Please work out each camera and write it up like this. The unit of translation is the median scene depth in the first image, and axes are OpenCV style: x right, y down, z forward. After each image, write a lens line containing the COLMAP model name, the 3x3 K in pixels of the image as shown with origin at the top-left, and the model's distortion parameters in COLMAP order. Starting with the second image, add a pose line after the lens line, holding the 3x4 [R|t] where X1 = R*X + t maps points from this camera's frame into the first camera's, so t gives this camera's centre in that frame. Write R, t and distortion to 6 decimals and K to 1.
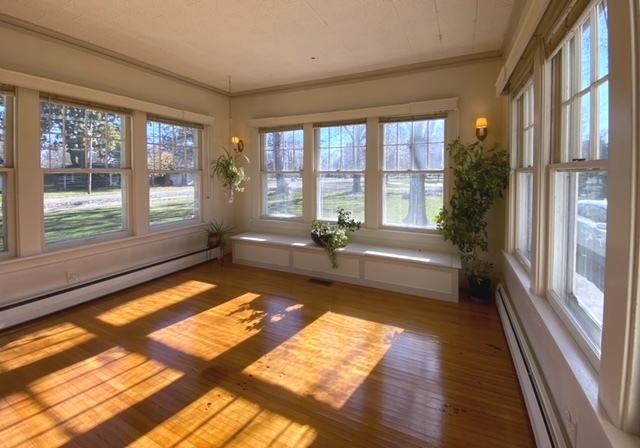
lens RADIAL K [[290.0, 0, 319.7], [0, 290.0, 181.4], [0, 0, 1]] dist [-0.000578, -0.000349]
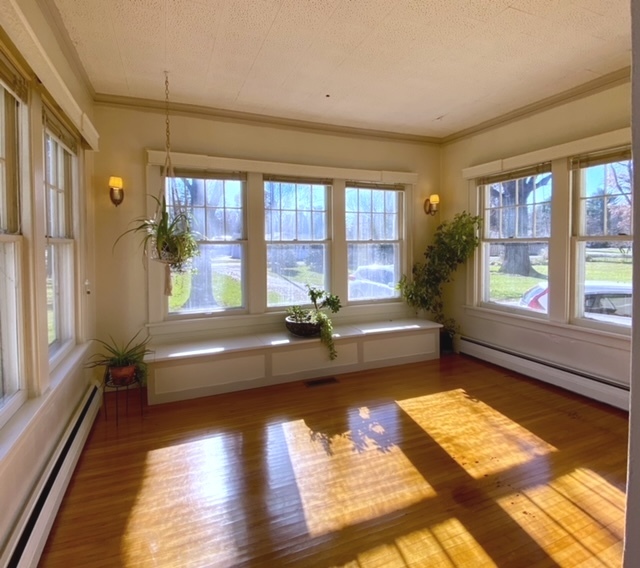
lens RADIAL K [[364.7, 0, 319.6], [0, 364.7, 257.2], [0, 0, 1]] dist [-0.002256, -0.002515]
pose [[0.656979, -0.031405, 0.753255, -0.944141], [0.022404, 0.999504, 0.022131, -0.016813], [-0.753576, 0.002336, 0.657356, 0.450132]]
